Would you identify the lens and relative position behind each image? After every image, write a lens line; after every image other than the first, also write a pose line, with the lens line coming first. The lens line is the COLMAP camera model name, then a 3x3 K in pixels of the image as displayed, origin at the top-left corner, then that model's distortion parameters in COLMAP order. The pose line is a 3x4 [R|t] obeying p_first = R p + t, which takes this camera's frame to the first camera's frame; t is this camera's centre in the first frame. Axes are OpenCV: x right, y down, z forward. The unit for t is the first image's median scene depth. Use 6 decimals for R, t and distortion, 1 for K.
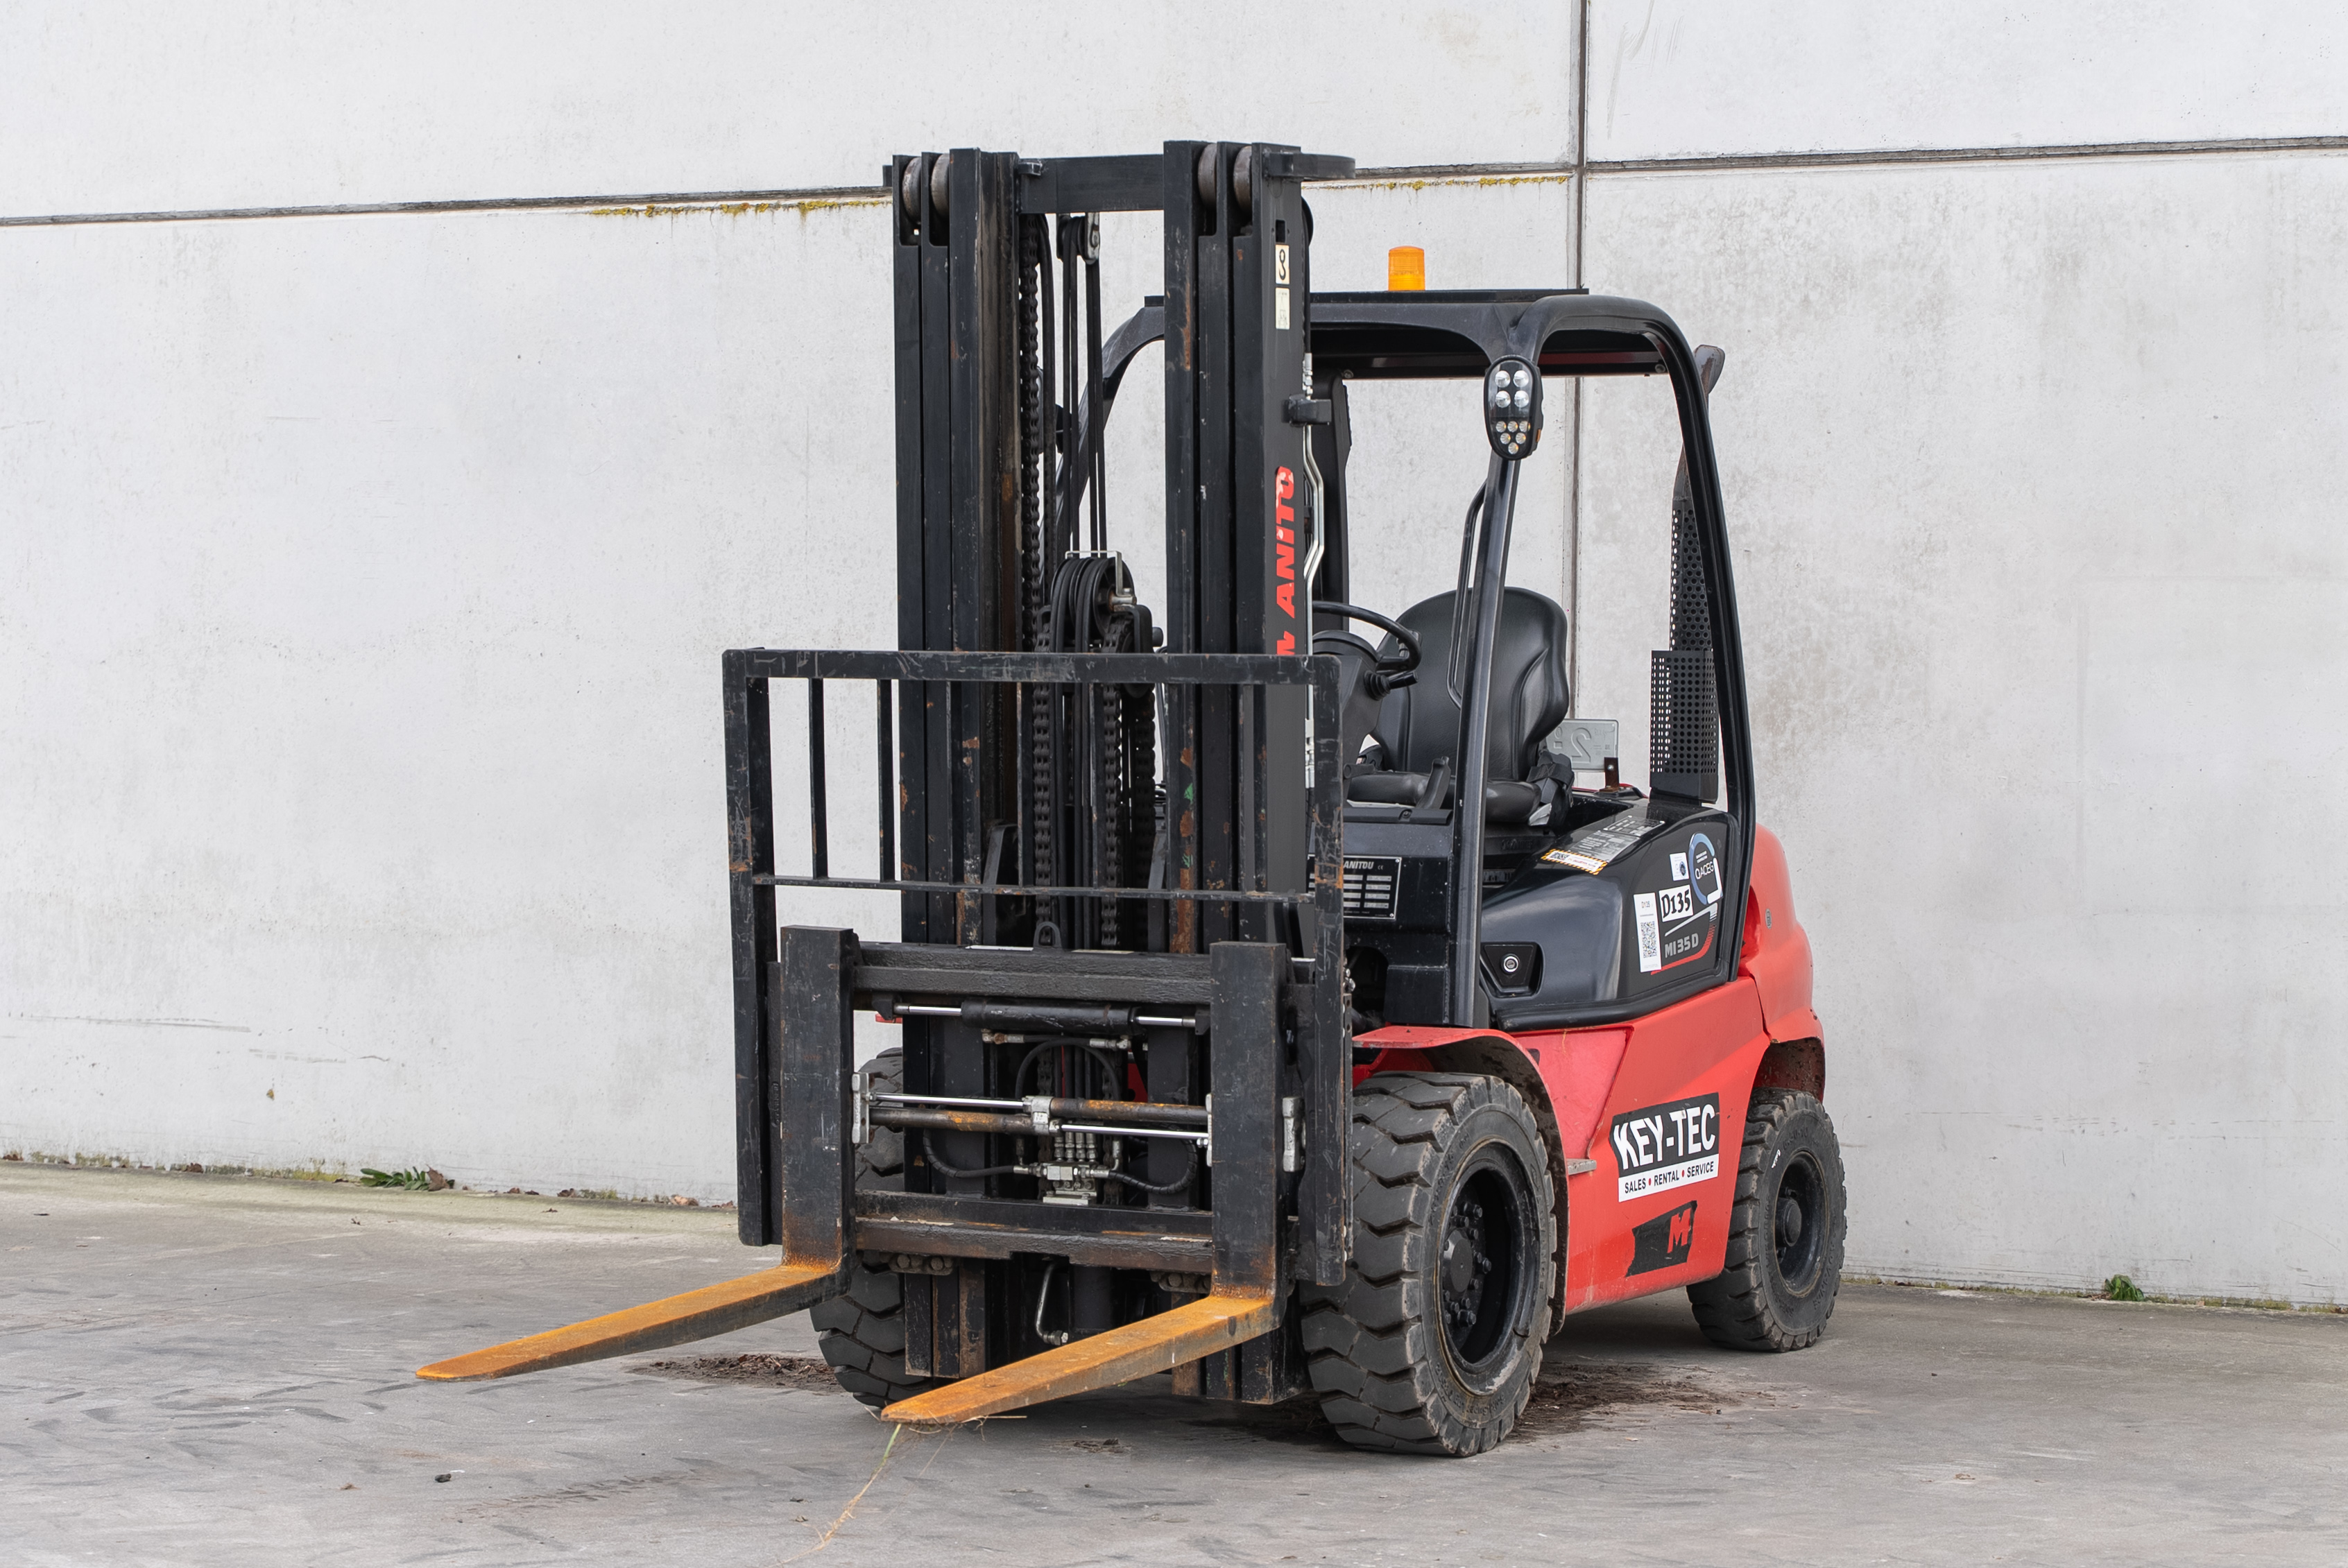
lens RADIAL K [[5241.4, 0, 1247.4], [0, 5241.4, 774.0], [0, 0, 1]] dist [0.014697, -0.168765]
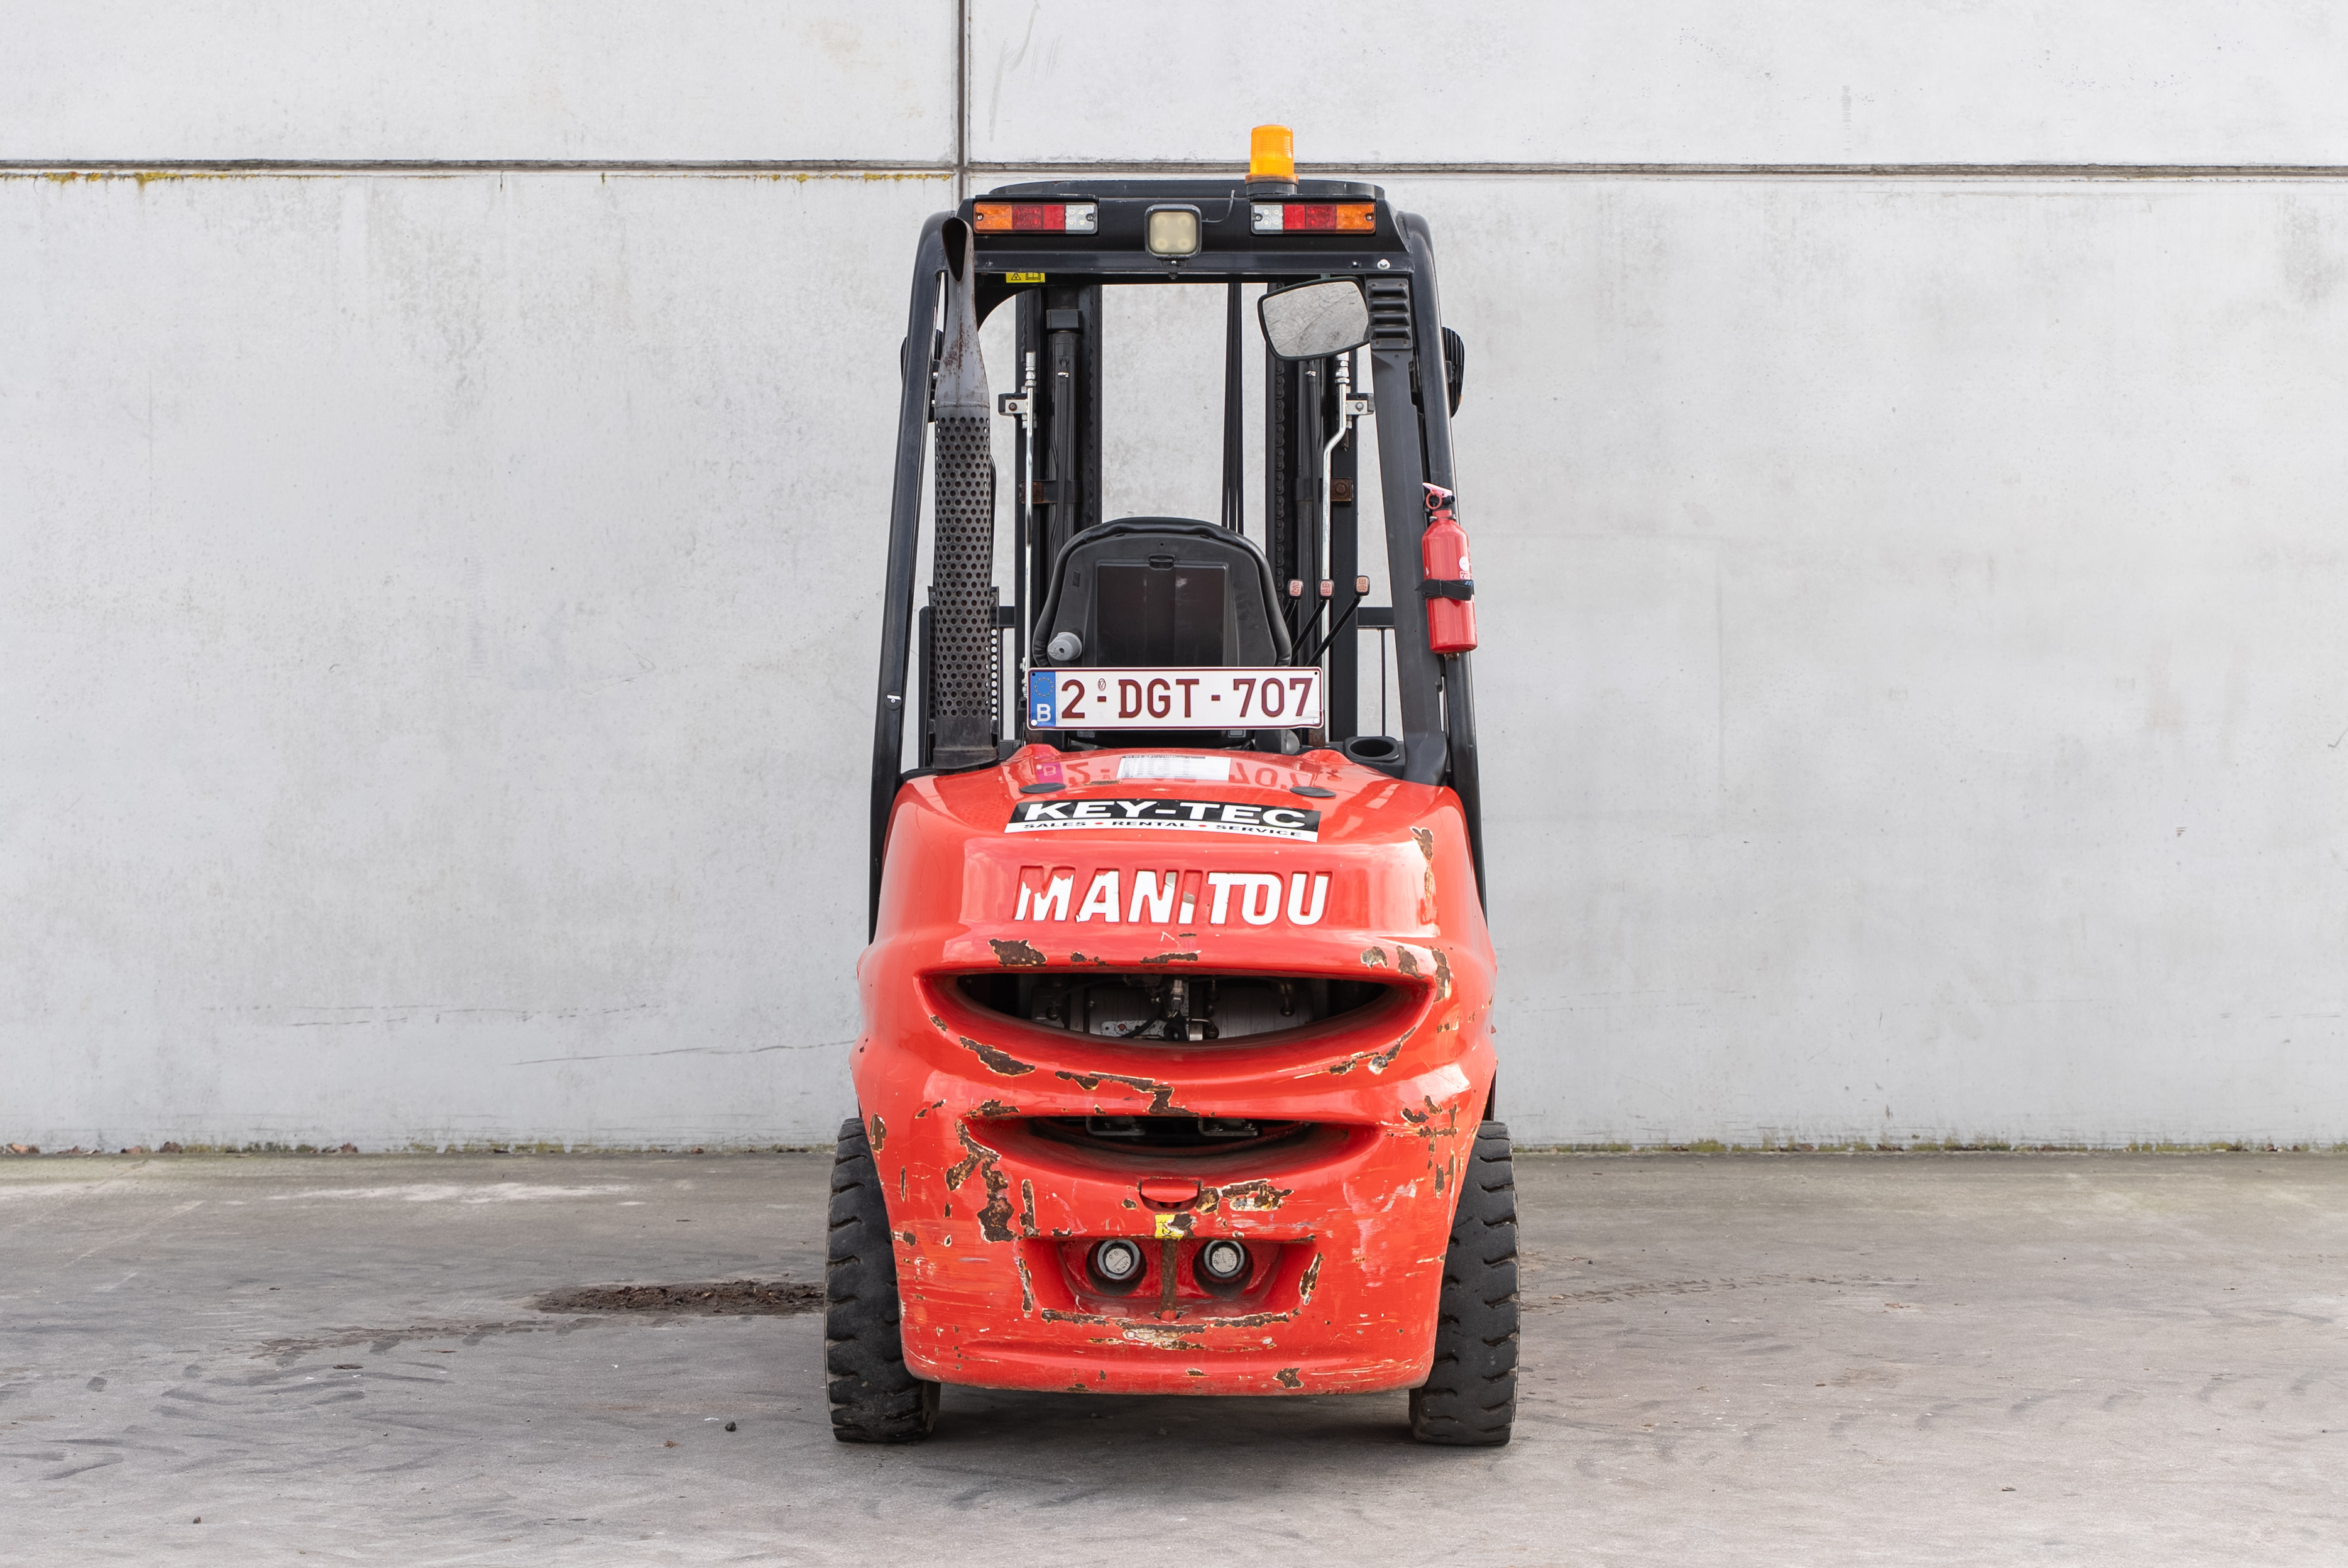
lens RADIAL K [[4410.6, 0, 1115.0], [0, 4410.6, 747.7], [0, 0, 1]] dist [0.011598, -0.142104]
pose [[0.890497, -0.022435, 0.454436, -0.435652], [0.018815, 0.999745, 0.012488, -0.004789], [-0.454600, -0.002570, 0.890692, 0.197631]]
